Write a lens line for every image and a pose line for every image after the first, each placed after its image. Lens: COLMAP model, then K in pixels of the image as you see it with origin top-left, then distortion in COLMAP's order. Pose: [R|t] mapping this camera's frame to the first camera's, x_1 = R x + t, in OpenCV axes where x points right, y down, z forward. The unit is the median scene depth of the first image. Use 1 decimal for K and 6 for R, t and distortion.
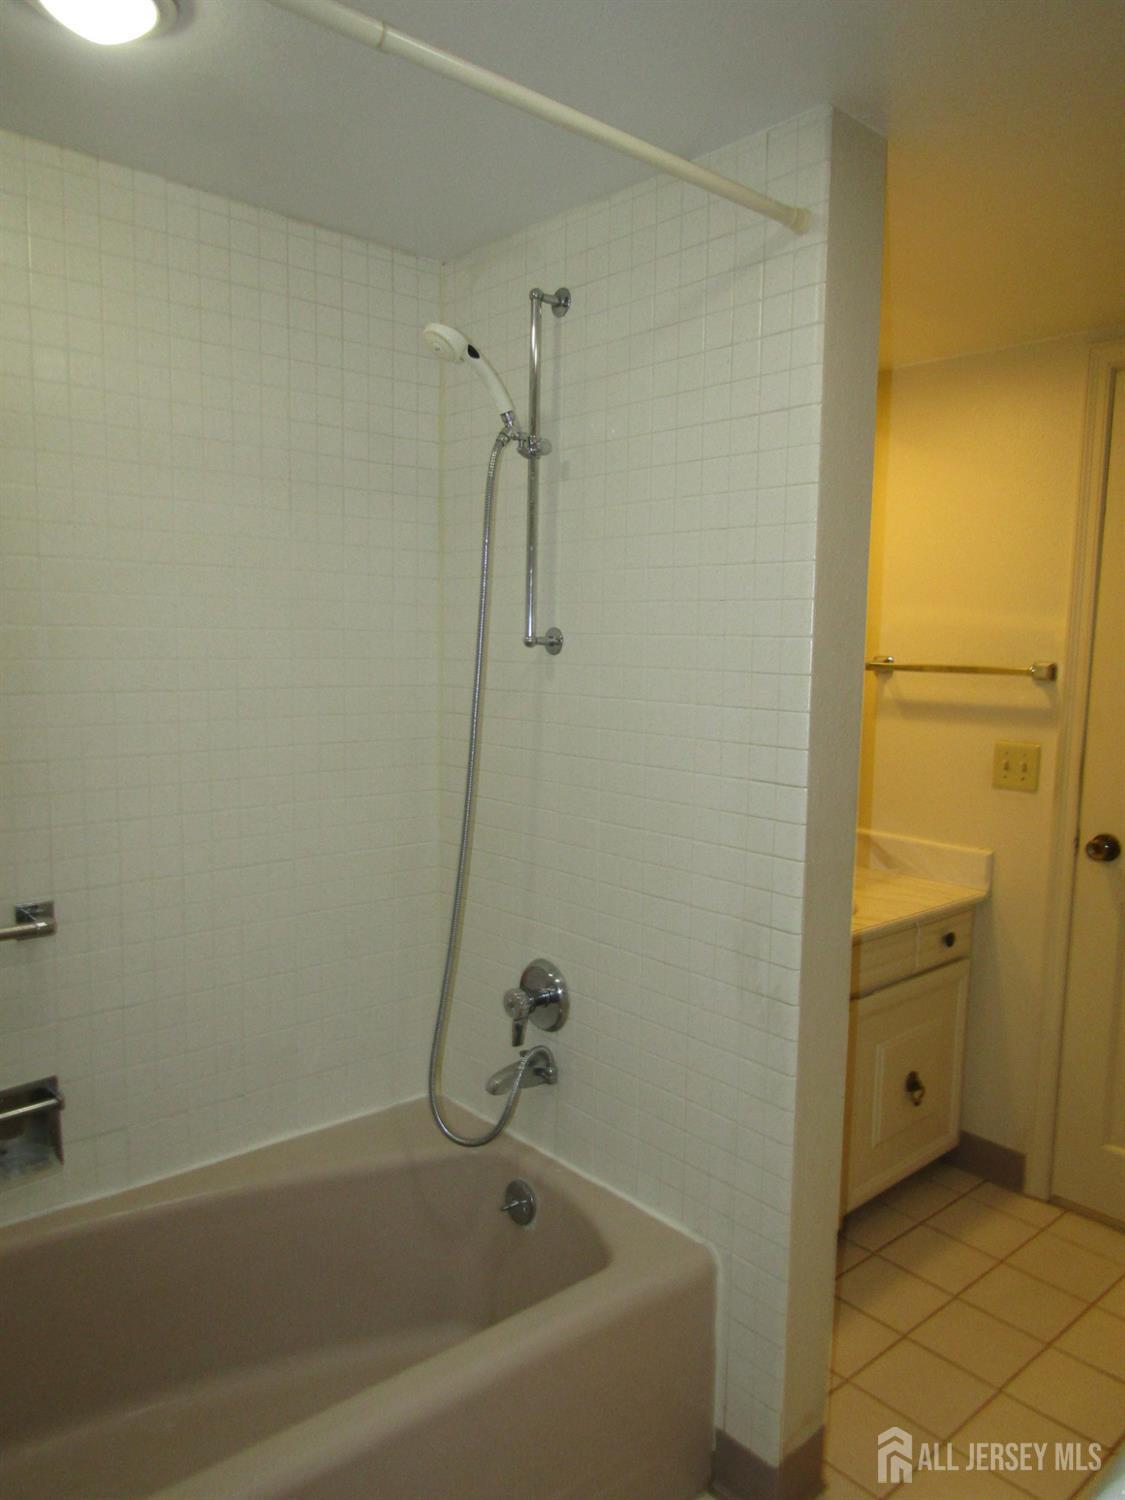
lens RADIAL K [[1058.3, 0, 556.7], [0, 1058.3, 755.5], [0, 0, 1]] dist [0.002353, -0.011252]
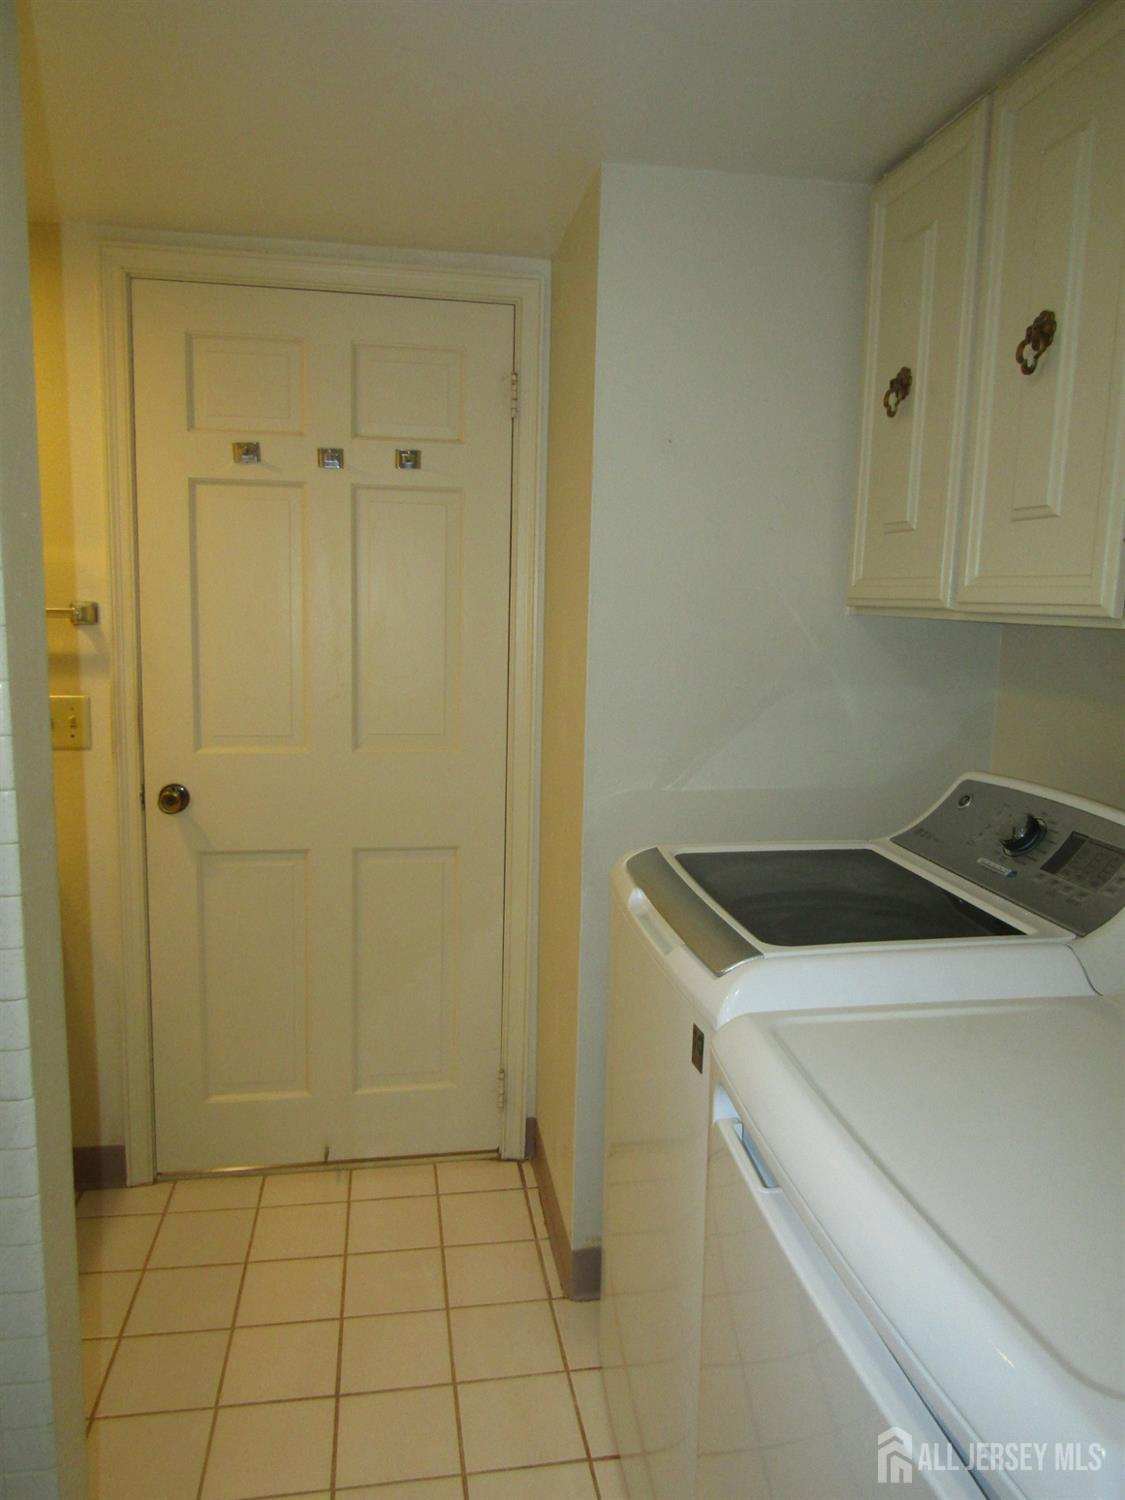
lens RADIAL K [[1058.3, 0, 567.2], [0, 1058.3, 760.8], [0, 0, 1]] dist [0.002353, -0.011252]
pose [[0.508757, -0.134932, 0.850270, -0.156321], [0.081268, 0.990758, 0.108599, -0.032035], [-0.857066, 0.013849, 0.515021, 0.324718]]
